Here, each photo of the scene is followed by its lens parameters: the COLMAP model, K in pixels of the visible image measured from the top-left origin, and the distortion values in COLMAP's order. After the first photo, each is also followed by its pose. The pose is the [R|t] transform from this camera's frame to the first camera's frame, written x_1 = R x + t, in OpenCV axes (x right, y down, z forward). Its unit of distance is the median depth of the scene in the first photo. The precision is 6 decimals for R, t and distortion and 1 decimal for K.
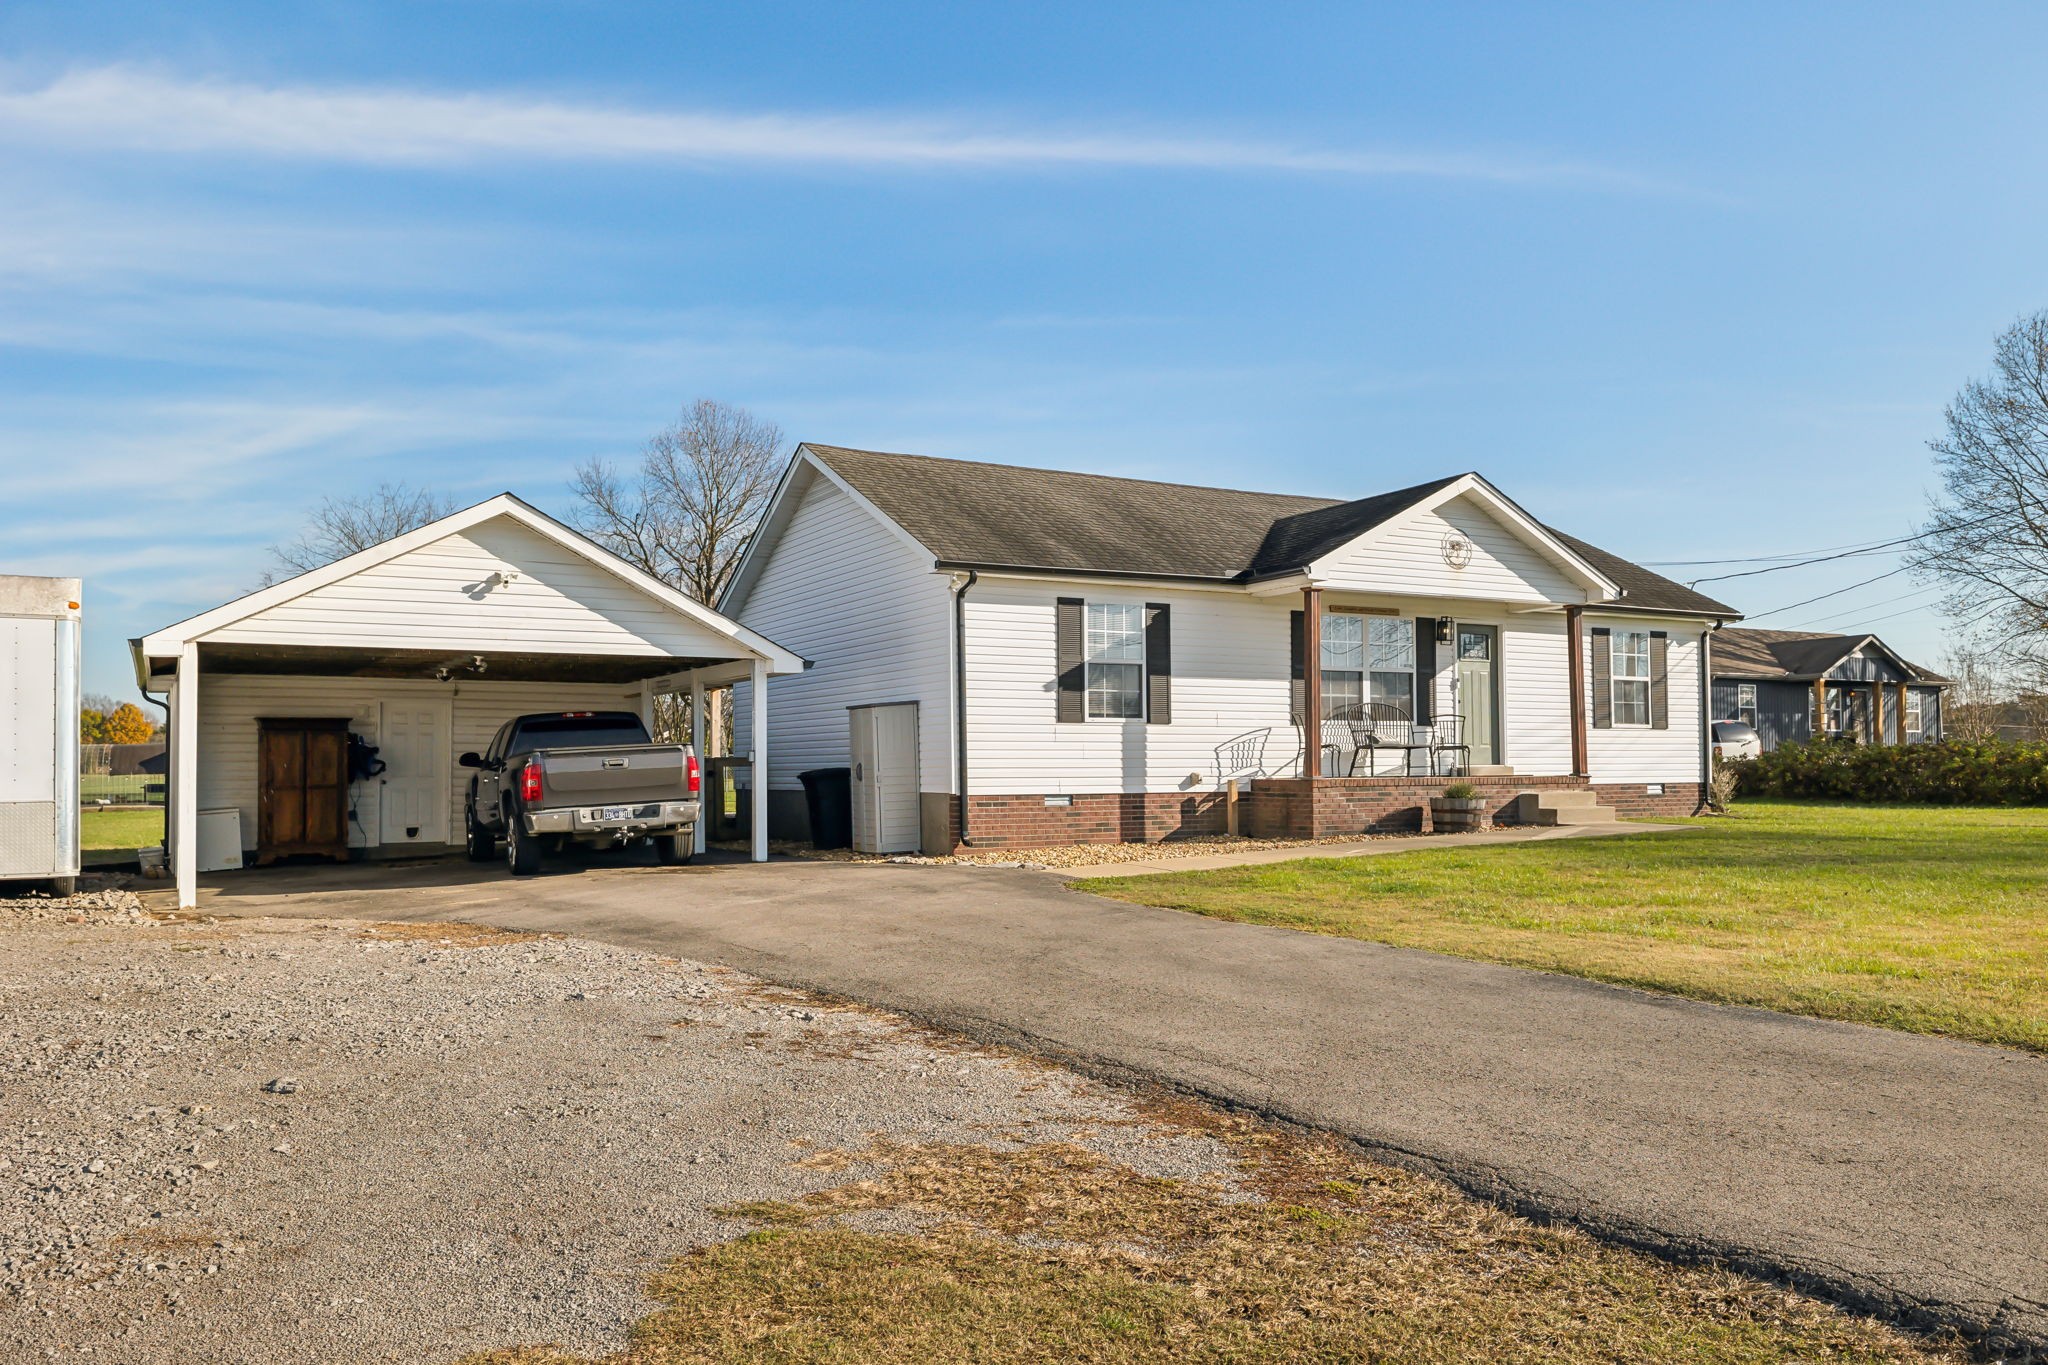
lens RADIAL K [[1538.2, 0, 1016.0], [0, 1538.2, 747.5], [0, 0, 1]] dist [0.005634, -0.004352]
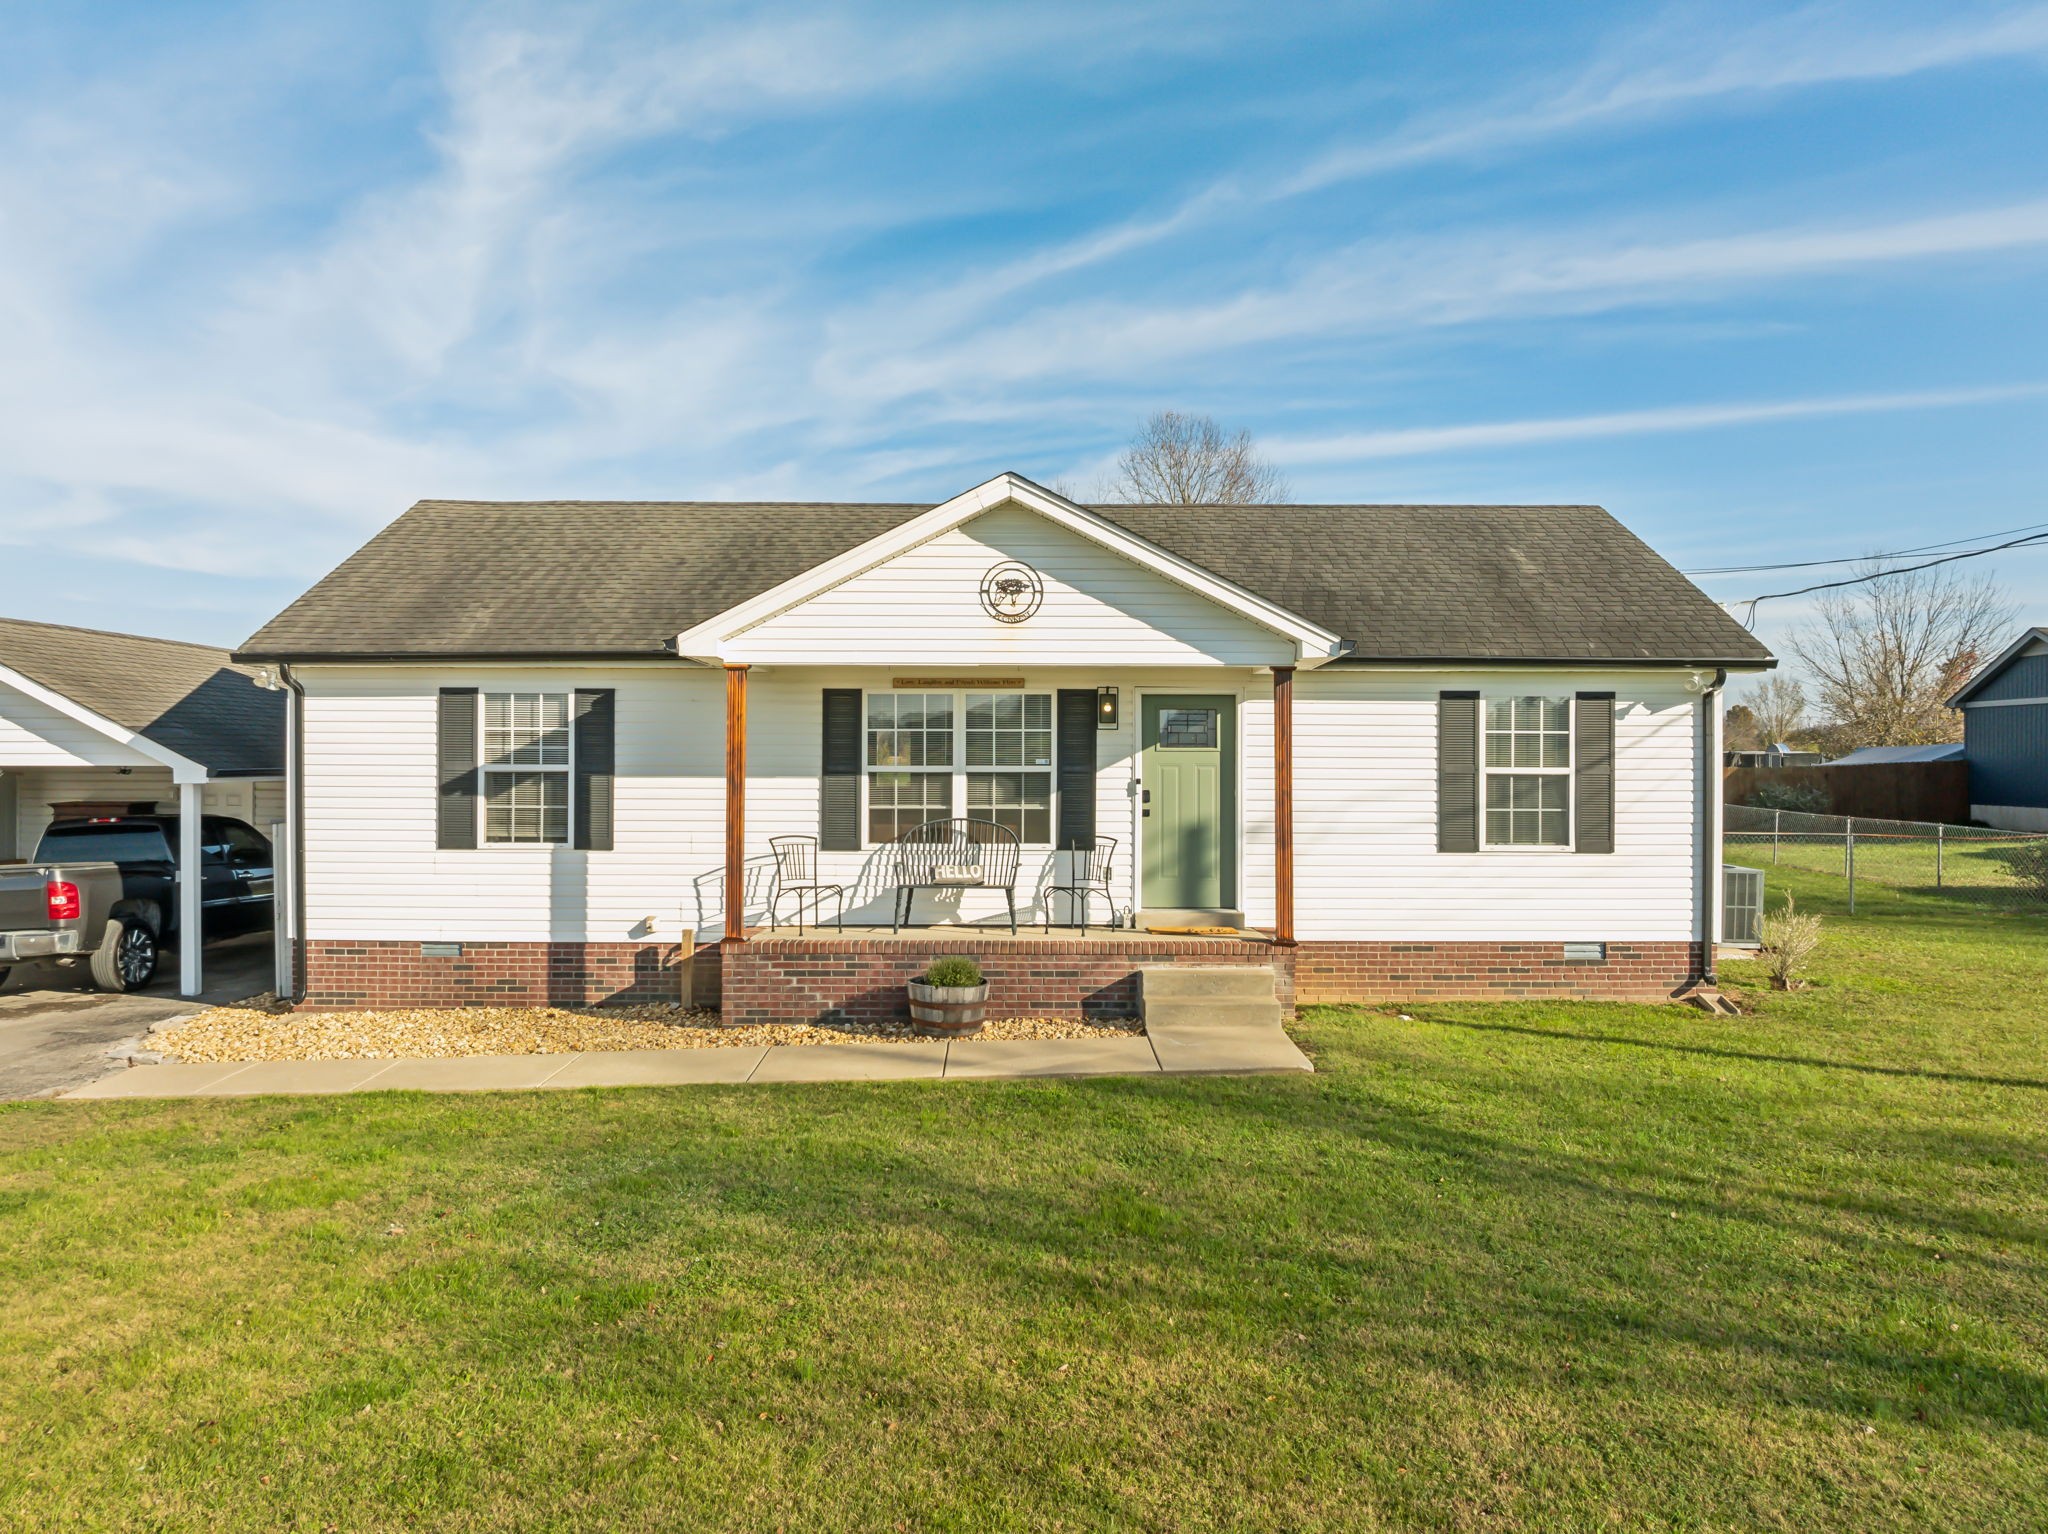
lens RADIAL K [[1448.2, 0, 1017.6], [0, 1448.2, 768.1], [0, 0, 1]] dist [-0.015052, -0.010561]
pose [[0.871881, 0.012747, -0.489551, 0.615056], [-0.001808, 0.999738, 0.022811, -0.071411], [0.489714, -0.019004, 0.871676, 0.487263]]
